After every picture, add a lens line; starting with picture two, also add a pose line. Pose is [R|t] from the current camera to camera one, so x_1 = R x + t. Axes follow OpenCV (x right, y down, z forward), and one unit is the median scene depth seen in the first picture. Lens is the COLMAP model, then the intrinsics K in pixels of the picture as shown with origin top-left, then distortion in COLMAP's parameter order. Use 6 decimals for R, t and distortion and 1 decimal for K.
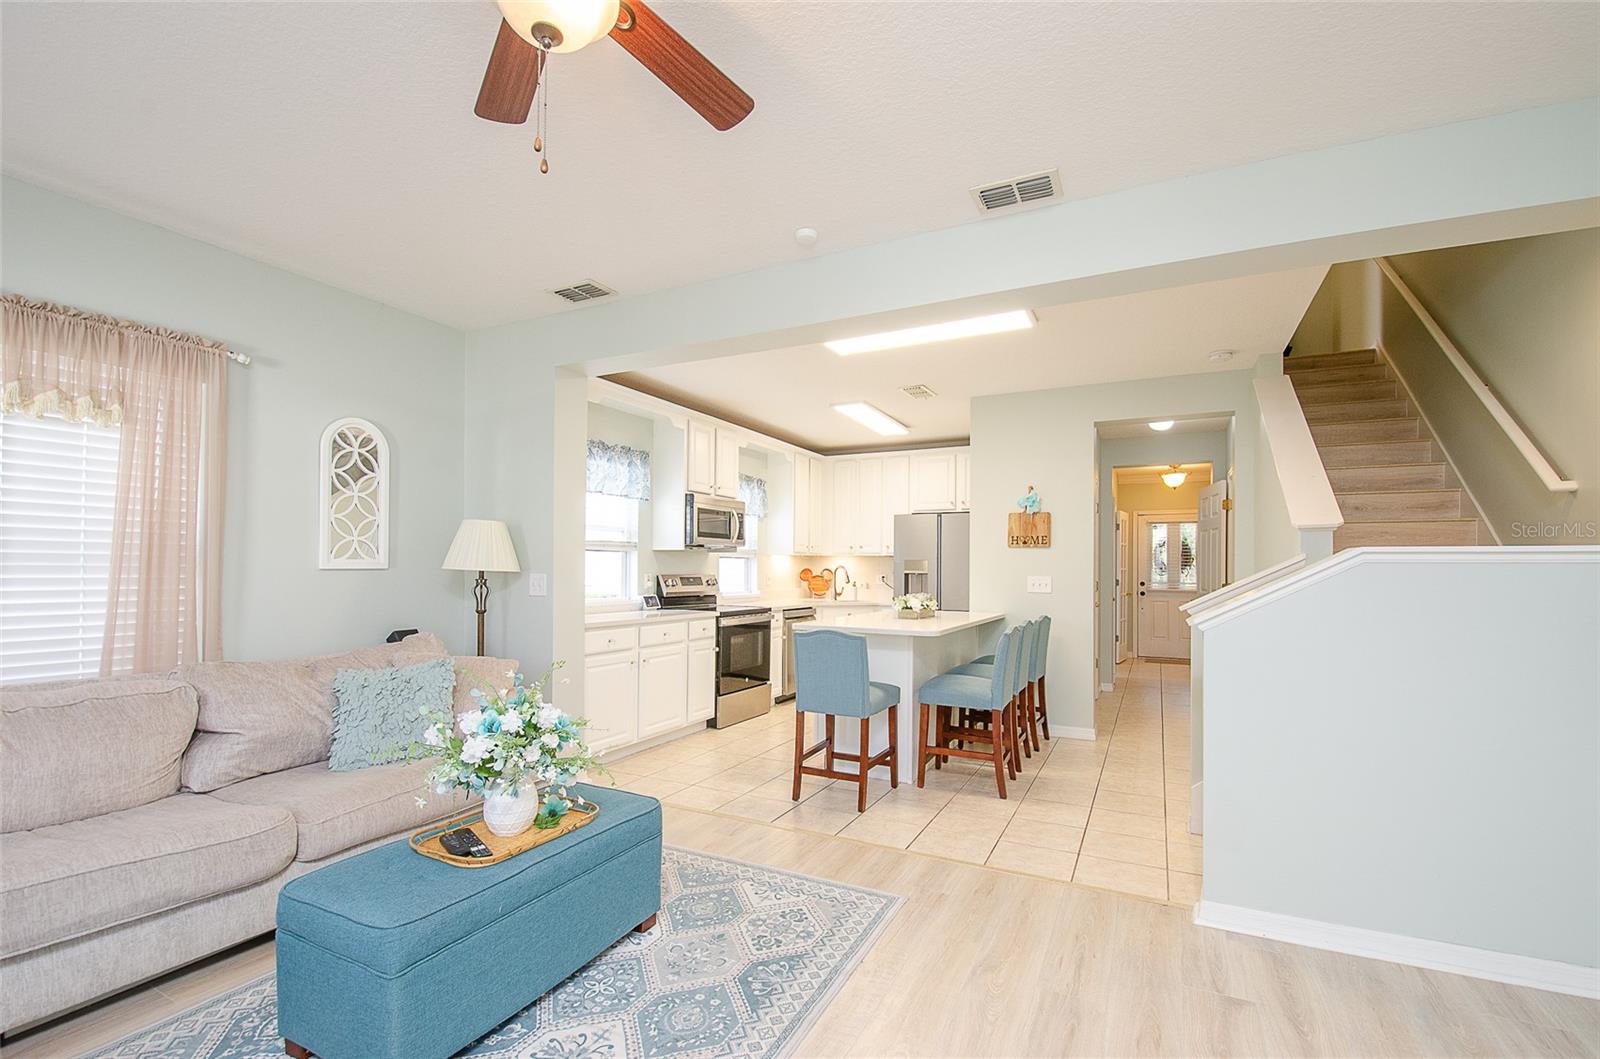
lens RADIAL K [[699.2, 0, 808.1], [0, 699.2, 561.2], [0, 0, 1]] dist [-0.000482, -0.013290]
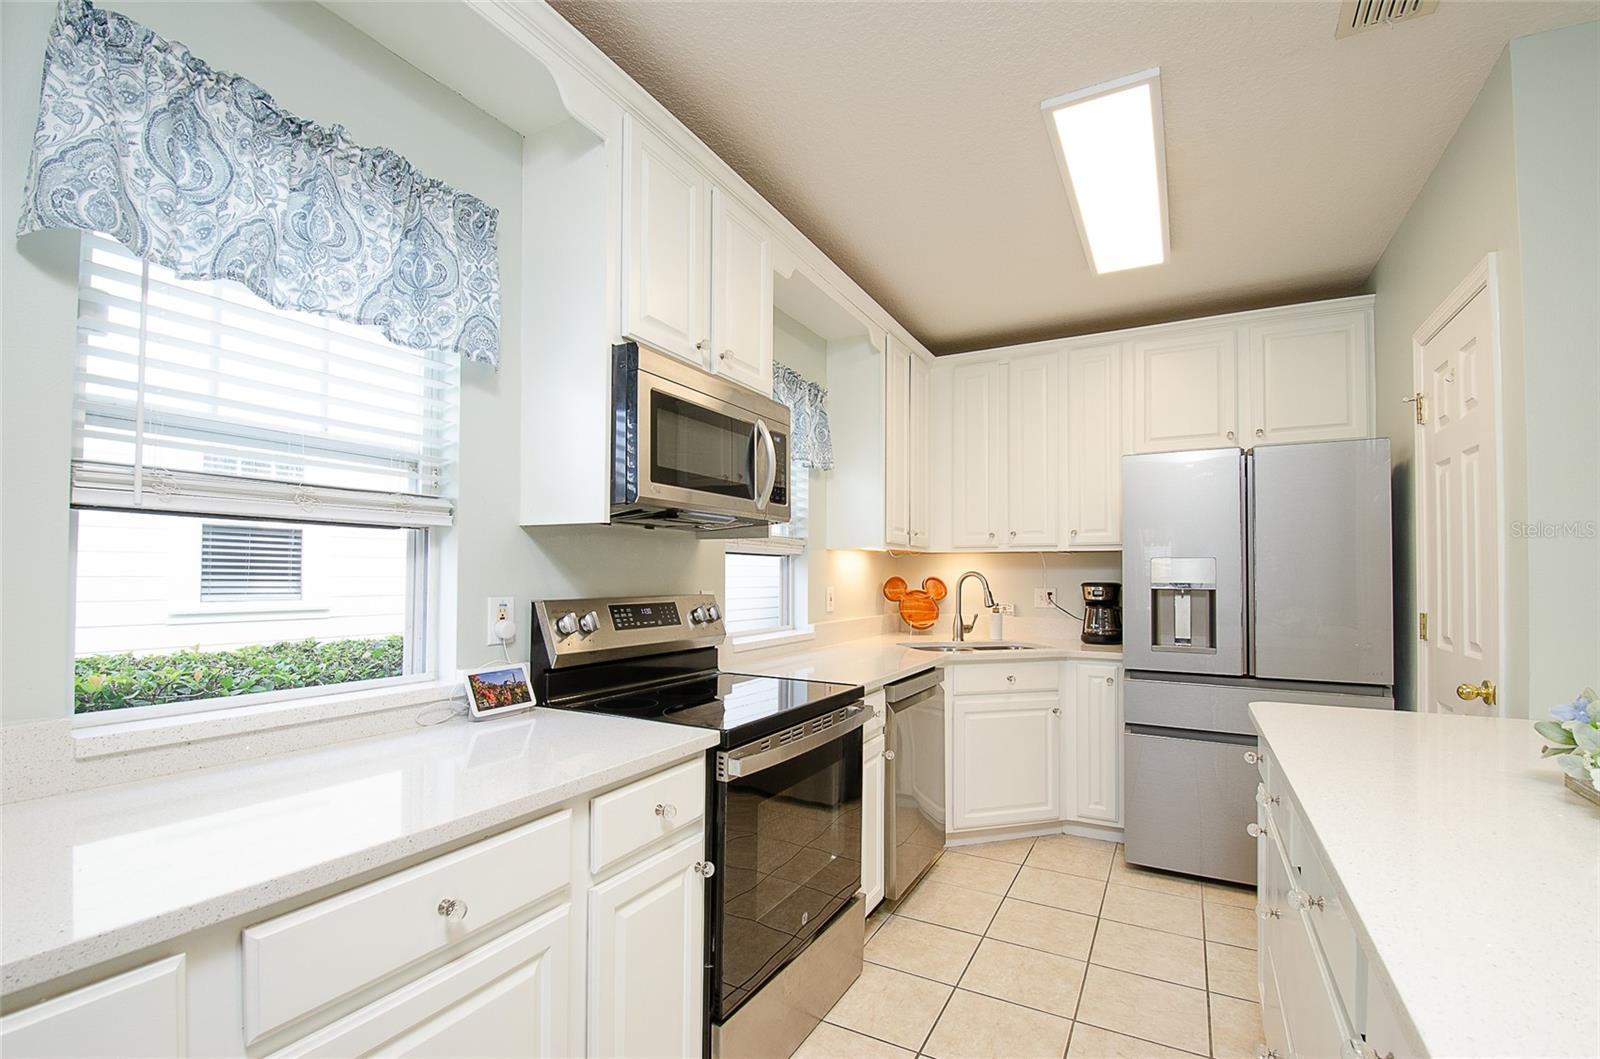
lens RADIAL K [[695.5, 0, 803.2], [0, 695.5, 565.9], [0, 0, 1]] dist [0.000767, -0.011741]
pose [[0.999527, -0.002278, -0.030676, -0.078227], [0.002251, 0.999997, -0.000907, 0.003505], [0.030678, 0.000838, 0.999529, 0.675278]]
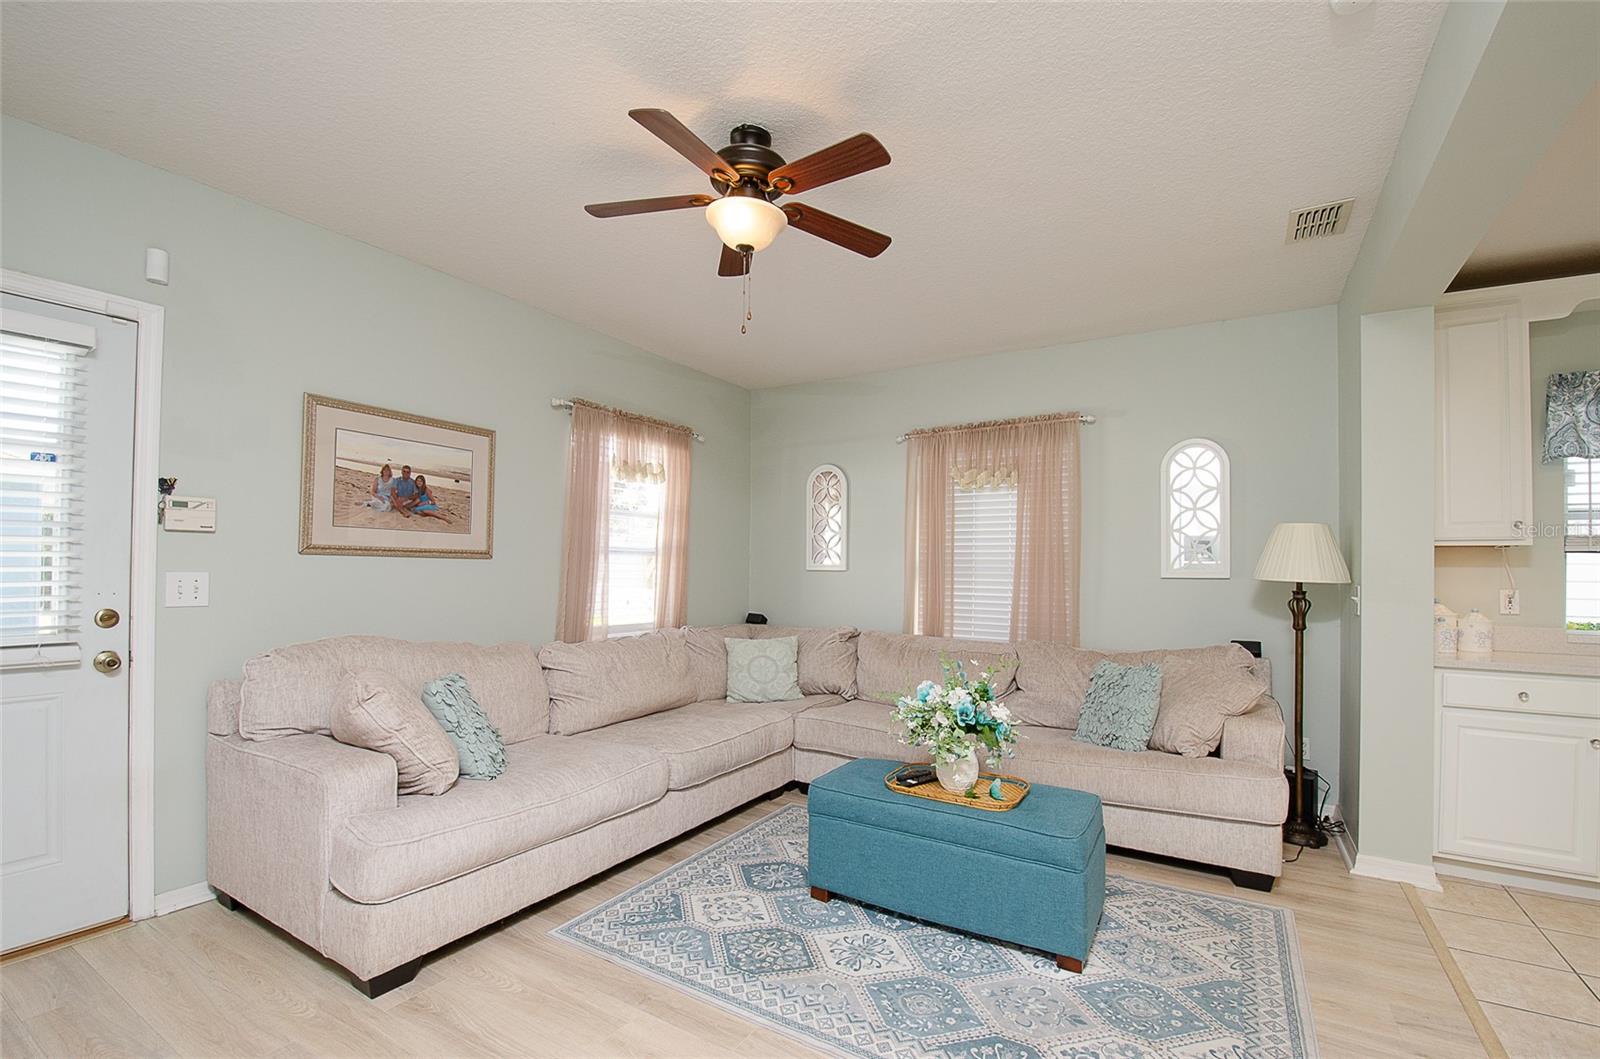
lens RADIAL K [[699.2, 0, 808.1], [0, 699.2, 561.2], [0, 0, 1]] dist [-0.000482, -0.013290]
pose [[-0.083540, -0.021282, -0.996277, 0.300679], [-0.006091, 0.999764, -0.020846, 0.006478], [0.996486, 0.004327, -0.083650, 0.309904]]
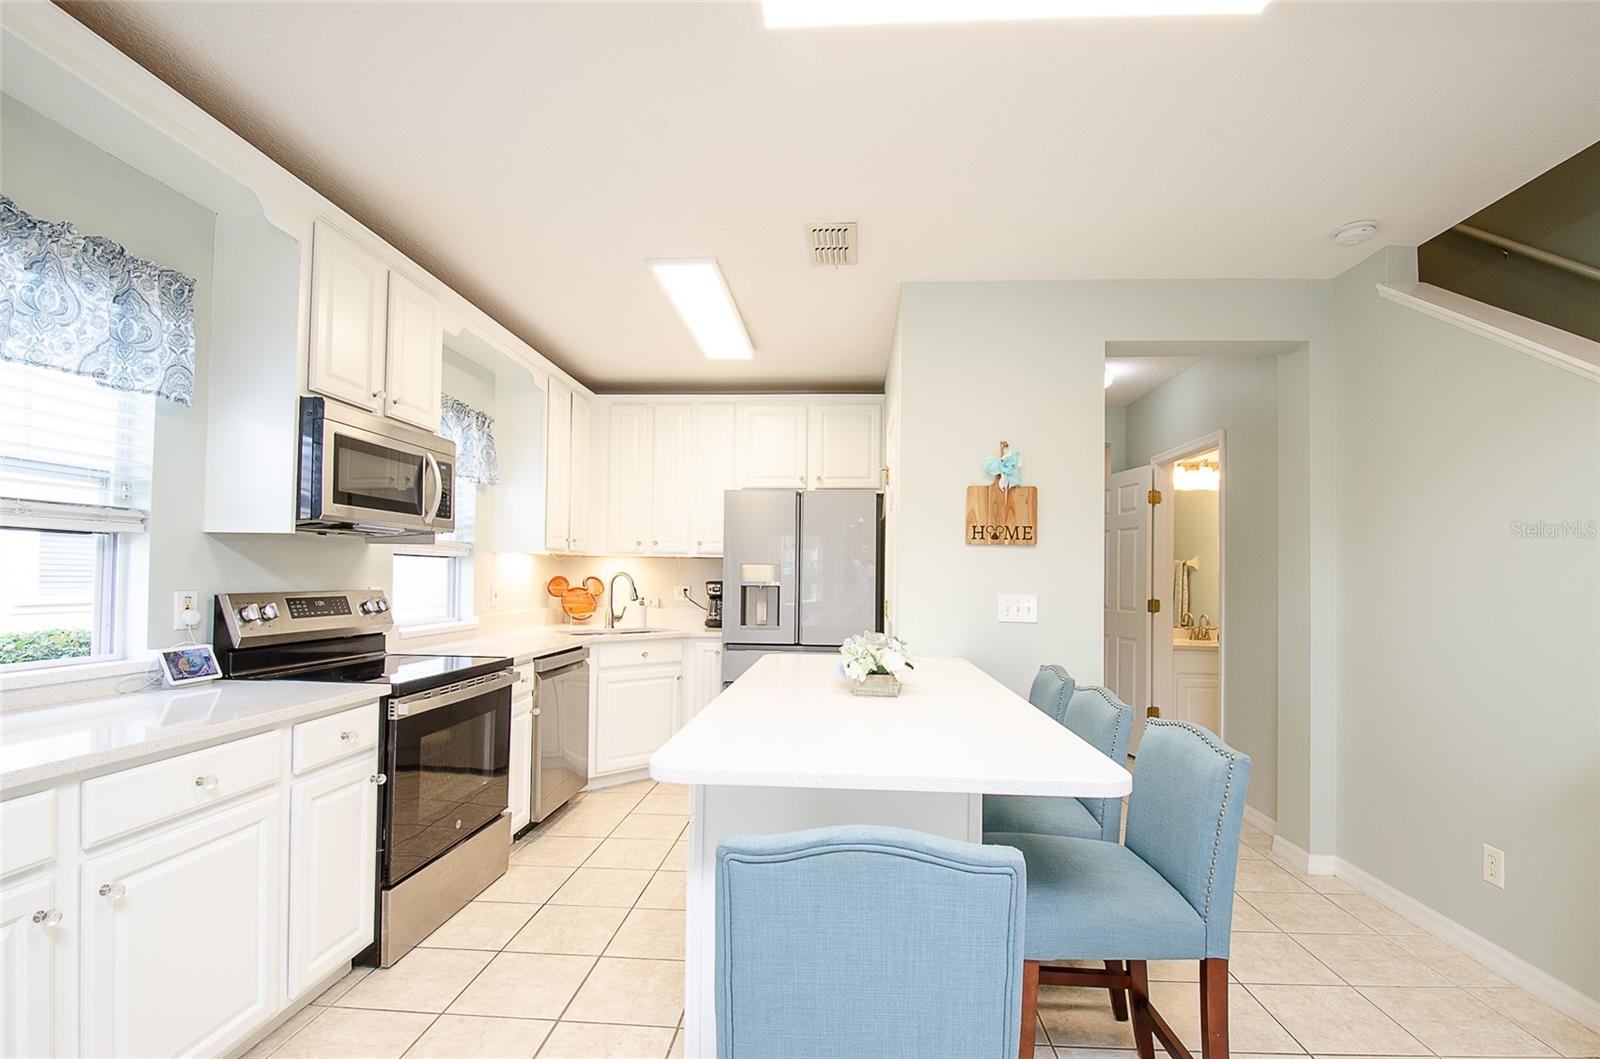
lens RADIAL K [[699.2, 0, 808.1], [0, 699.2, 561.2], [0, 0, 1]] dist [-0.000482, -0.013290]
pose [[0.919657, 0.012730, 0.392515, -0.059219], [-0.010414, 0.999914, -0.008029, 0.000166], [-0.392584, 0.003296, 0.919710, 0.497034]]
